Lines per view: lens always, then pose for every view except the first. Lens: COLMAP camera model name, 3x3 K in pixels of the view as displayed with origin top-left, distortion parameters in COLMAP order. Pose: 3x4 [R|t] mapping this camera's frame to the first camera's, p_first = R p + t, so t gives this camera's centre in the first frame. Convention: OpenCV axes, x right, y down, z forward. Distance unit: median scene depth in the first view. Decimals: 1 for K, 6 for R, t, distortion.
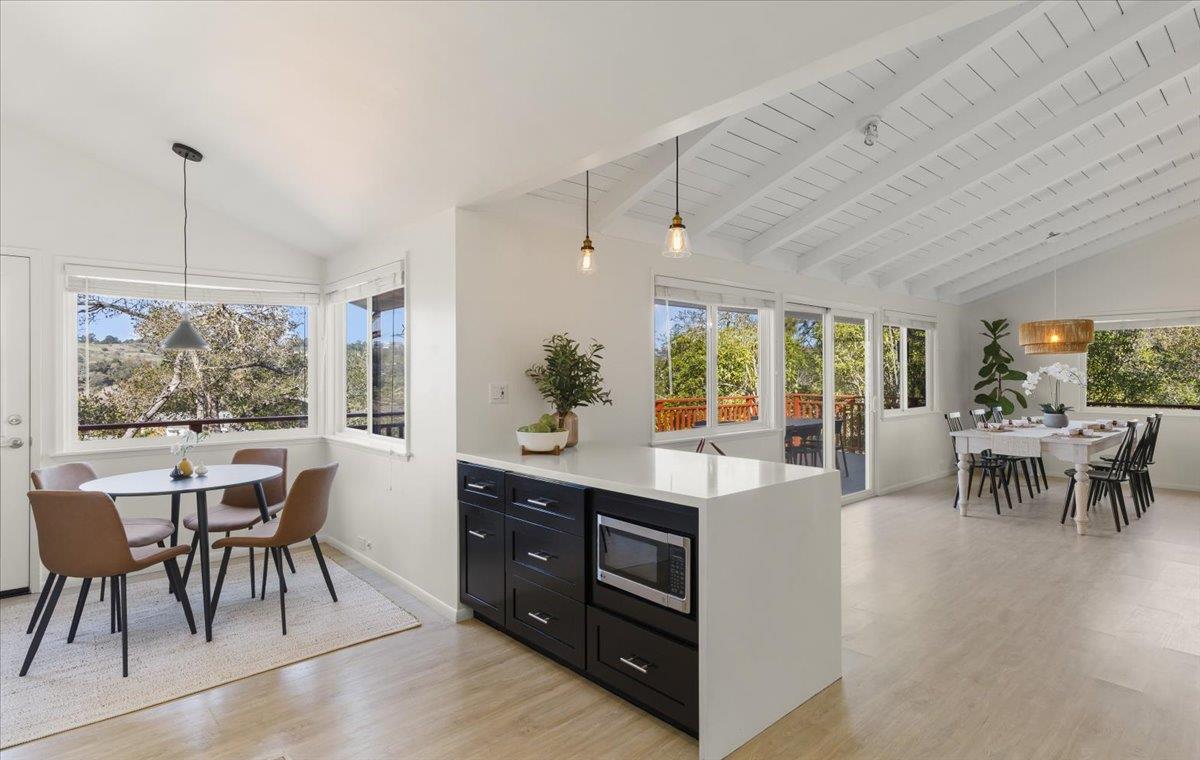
lens RADIAL K [[622.0, 0, 626.1], [0, 622.0, 372.9], [0, 0, 1]] dist [0.012551, -0.000019]
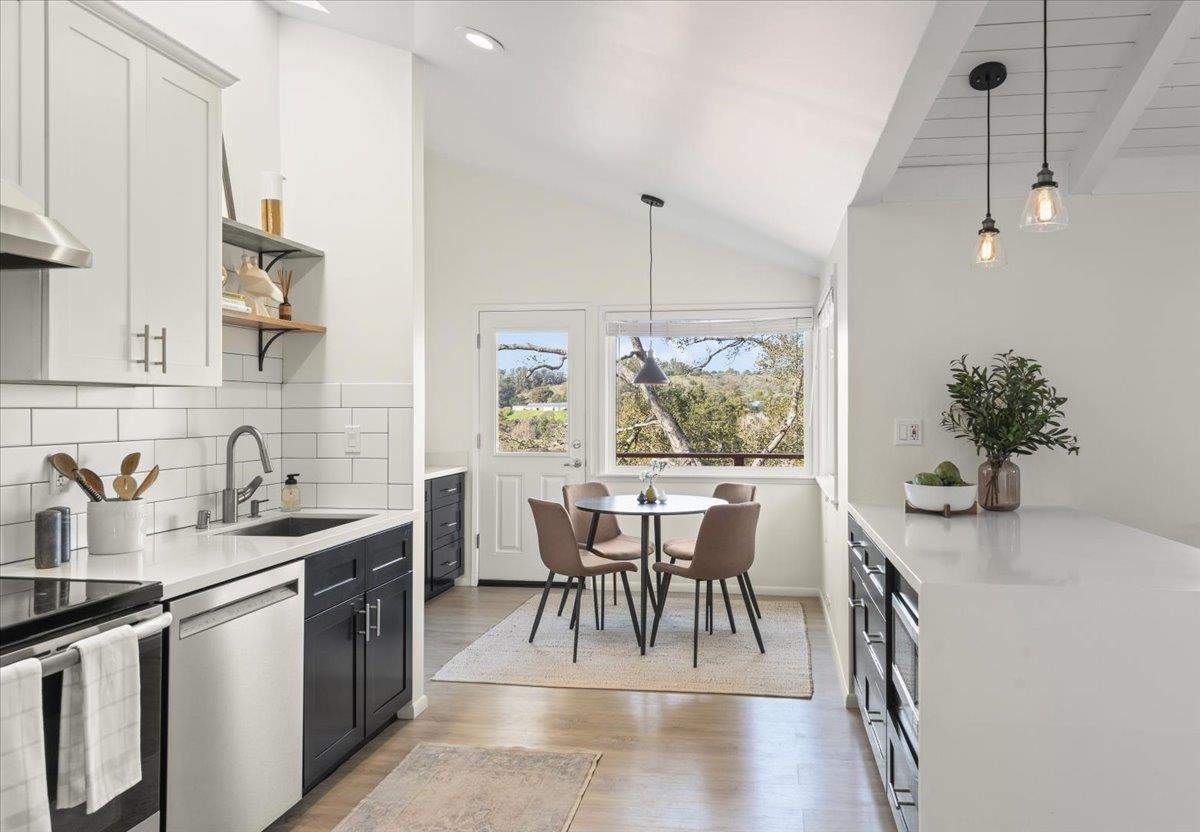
lens RADIAL K [[834.1, 0, 652.4], [0, 834.1, 400.3], [0, 0, 1]] dist [-0.000299, 0.003329]
pose [[0.633715, -0.003539, -0.773558, 0.365013], [-0.001526, 0.999982, -0.005825, -0.000702], [0.773565, 0.004872, 0.633698, 0.084754]]
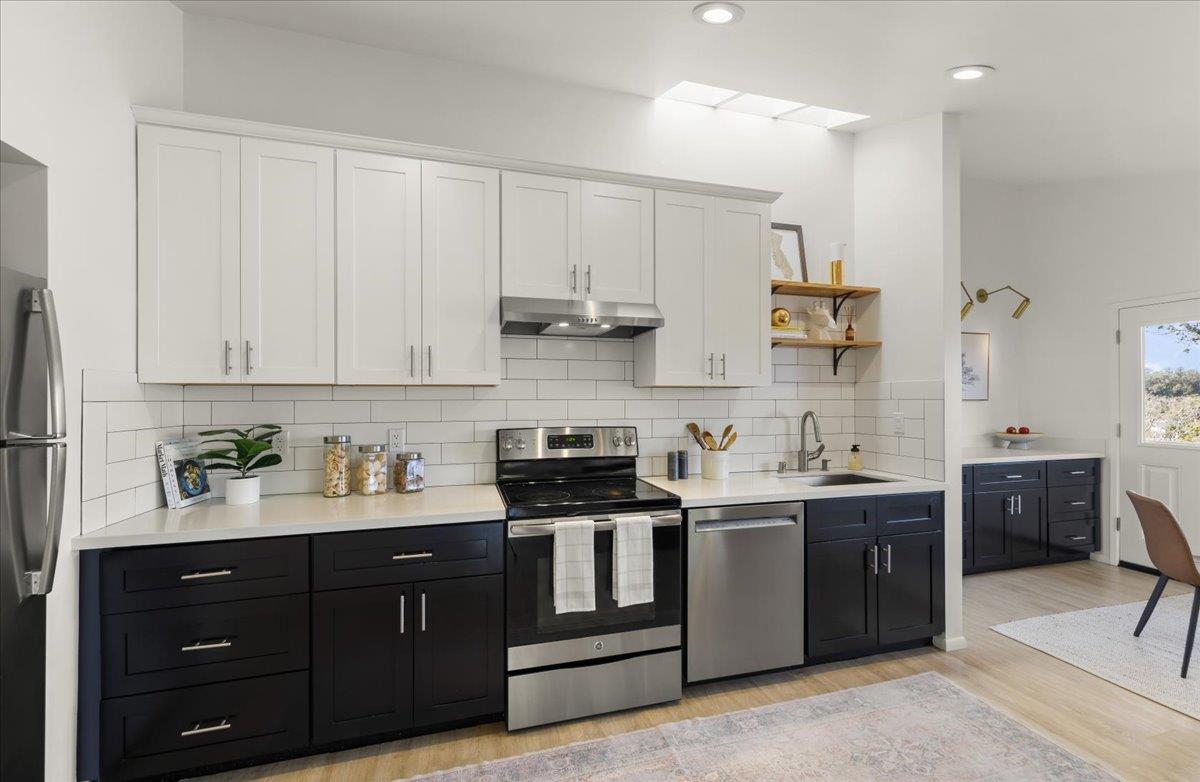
lens RADIAL K [[495.0, 0, 606.6], [0, 495.0, 397.1], [0, 0, 1]] dist [0.009976, -0.001044]
pose [[-0.442808, -0.000304, -0.896617, 0.298730], [0.002097, 0.999997, -0.001375, -0.000795], [0.896614, -0.002489, -0.442806, 0.354419]]
